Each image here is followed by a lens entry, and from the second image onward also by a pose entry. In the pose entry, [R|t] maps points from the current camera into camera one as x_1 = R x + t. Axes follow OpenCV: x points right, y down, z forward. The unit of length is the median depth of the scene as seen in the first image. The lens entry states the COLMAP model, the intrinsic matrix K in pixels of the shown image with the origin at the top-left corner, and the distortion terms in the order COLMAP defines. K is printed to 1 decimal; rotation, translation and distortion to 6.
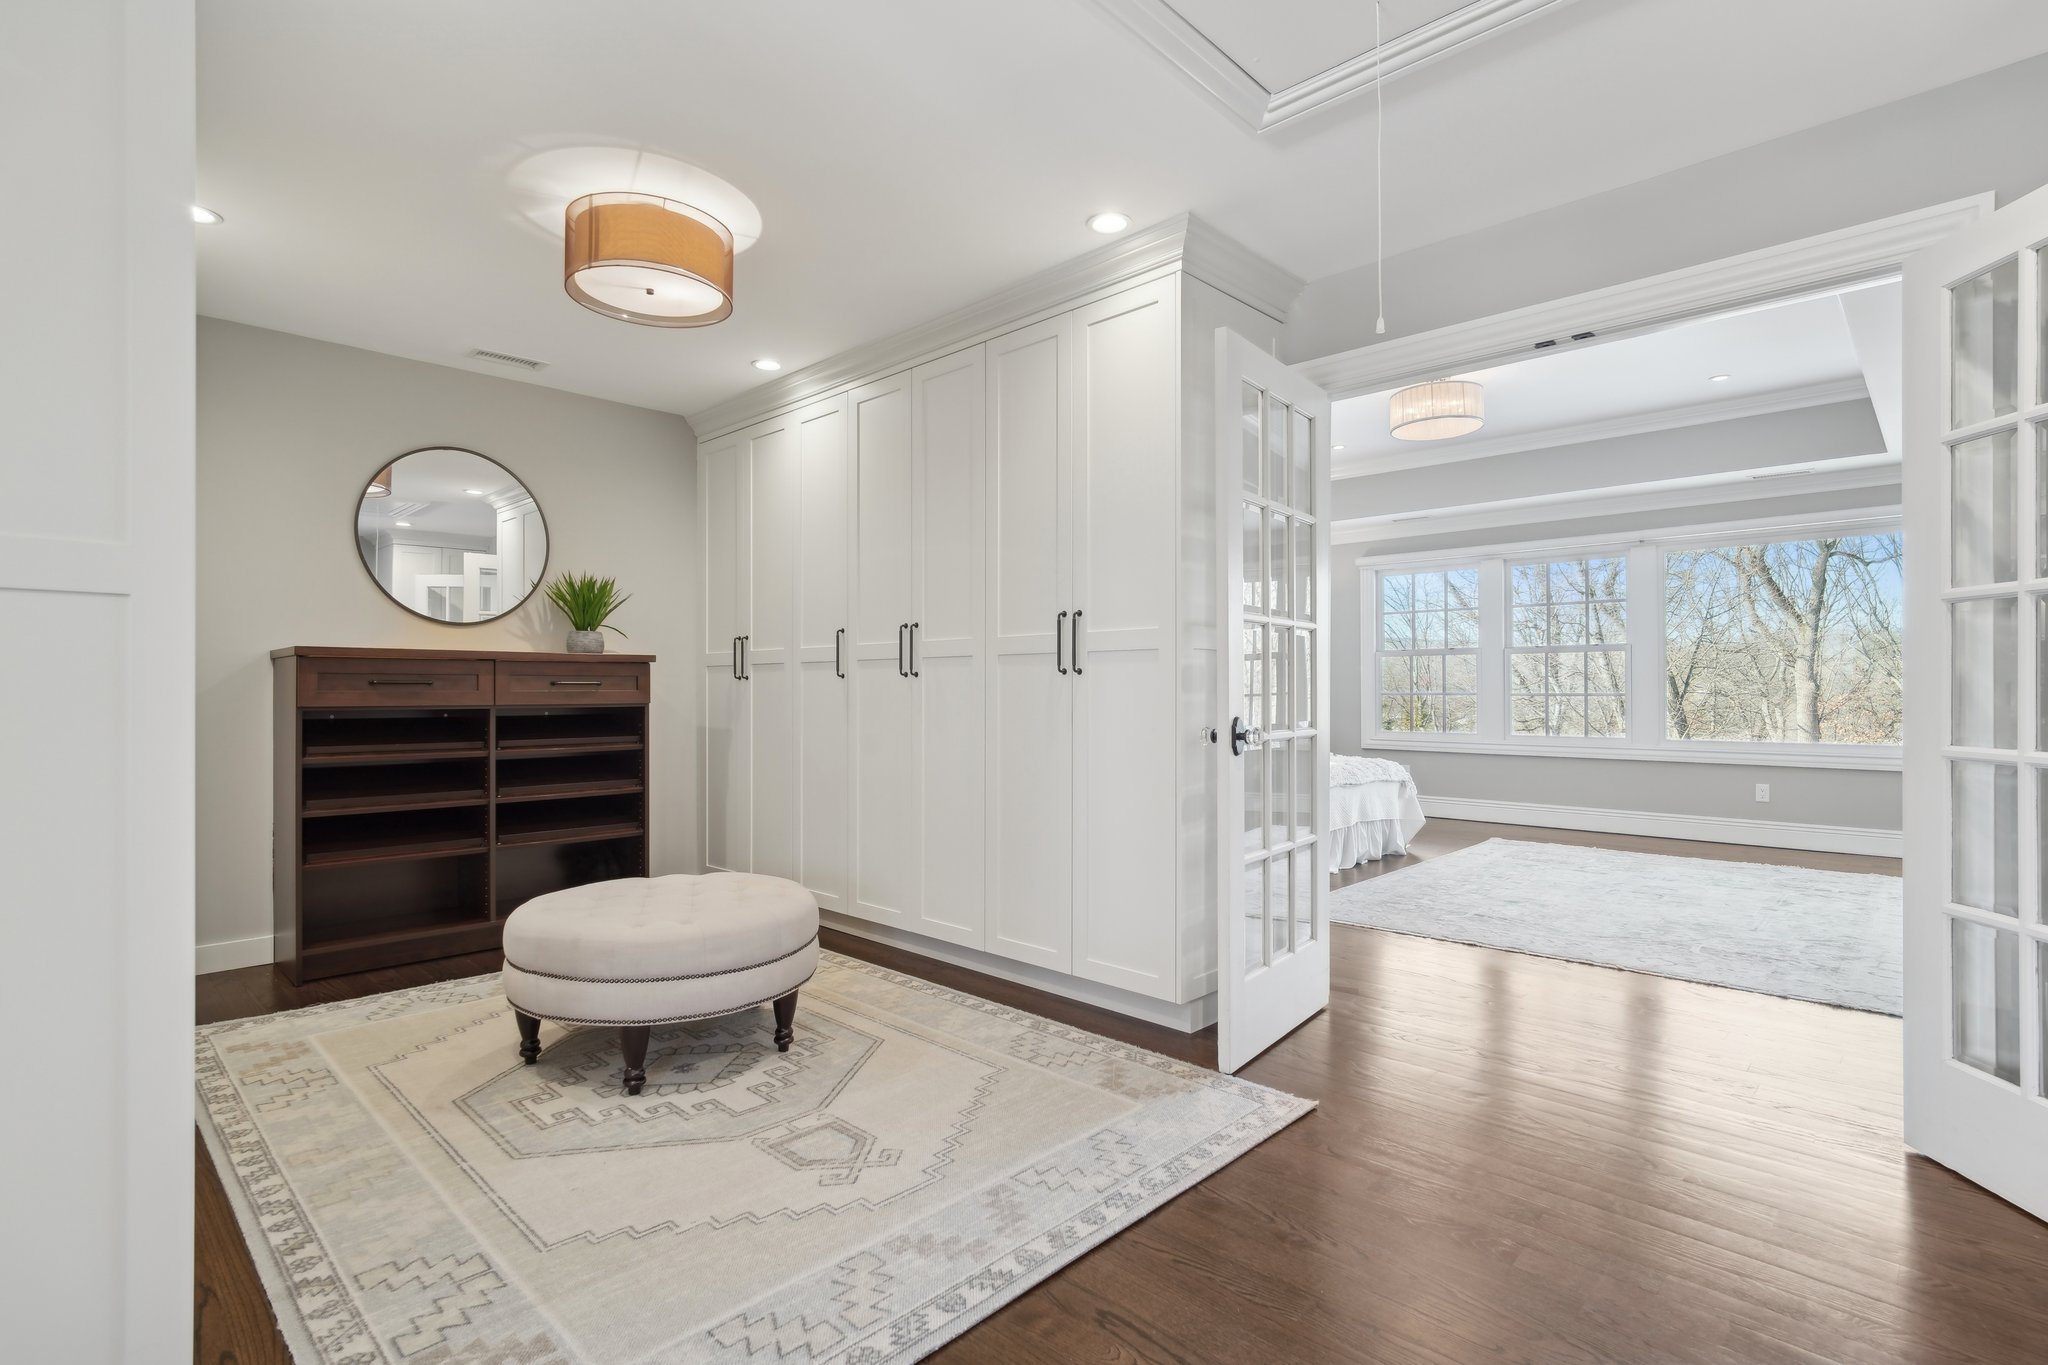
lens RADIAL K [[979.0, 0, 1024.4], [0, 979.0, 691.0], [0, 0, 1]] dist [-0.002537, 0.000320]
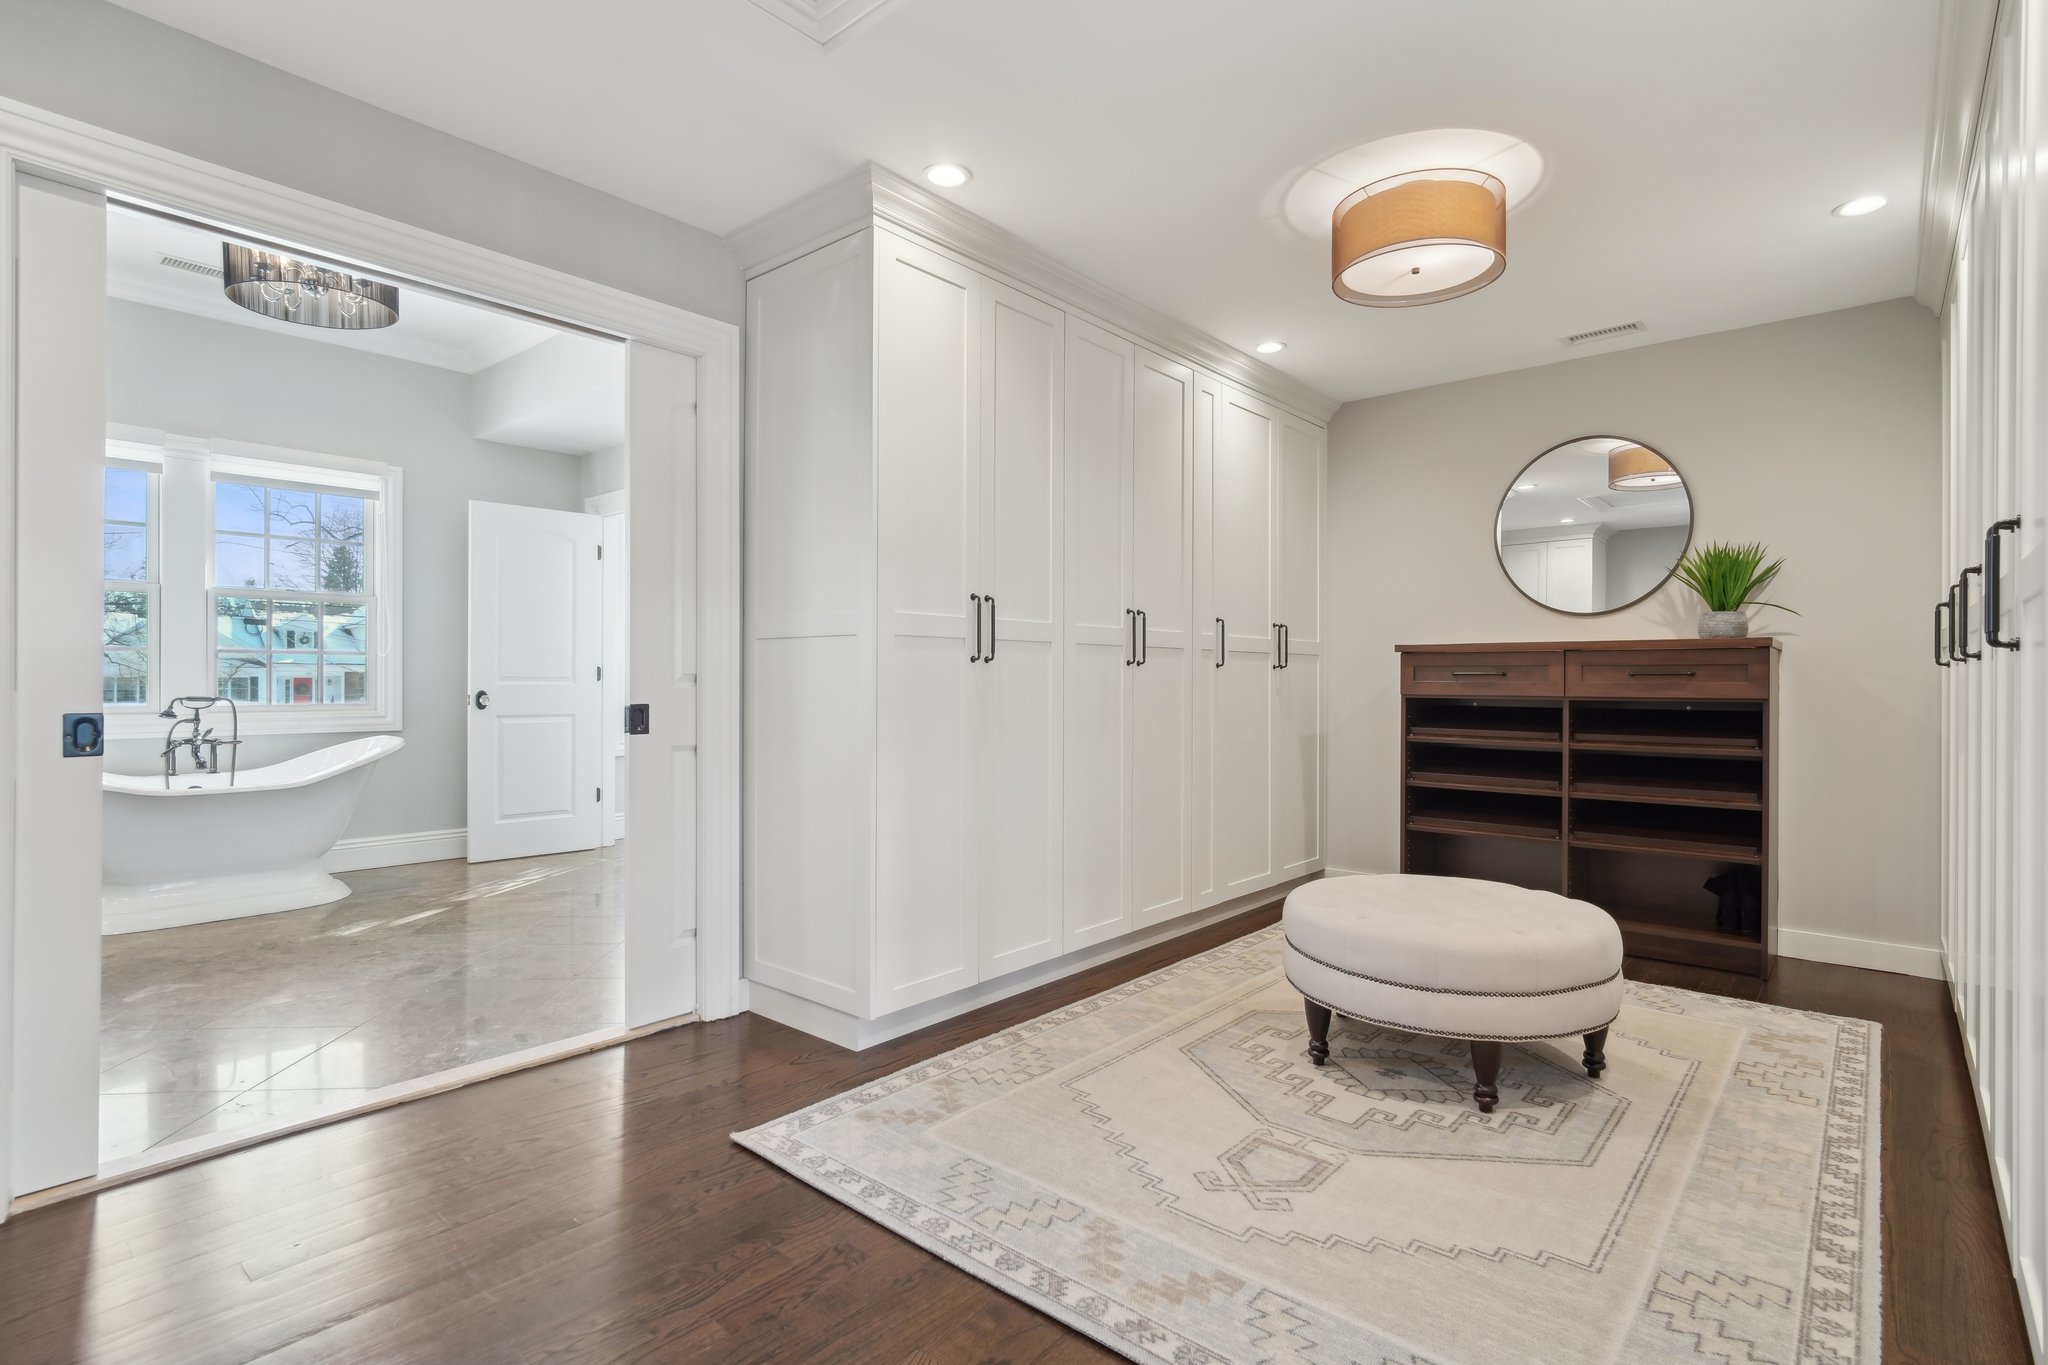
lens RADIAL K [[987.7, 0, 1024.0], [0, 987.7, 682.5], [0, 0, 1]] dist [-0.003586, 0.000080]
pose [[0.055670, 0.003544, -0.998443, 0.620473], [-0.003511, 0.999988, 0.003353, -0.001485], [0.998443, 0.003319, 0.055682, 0.600980]]
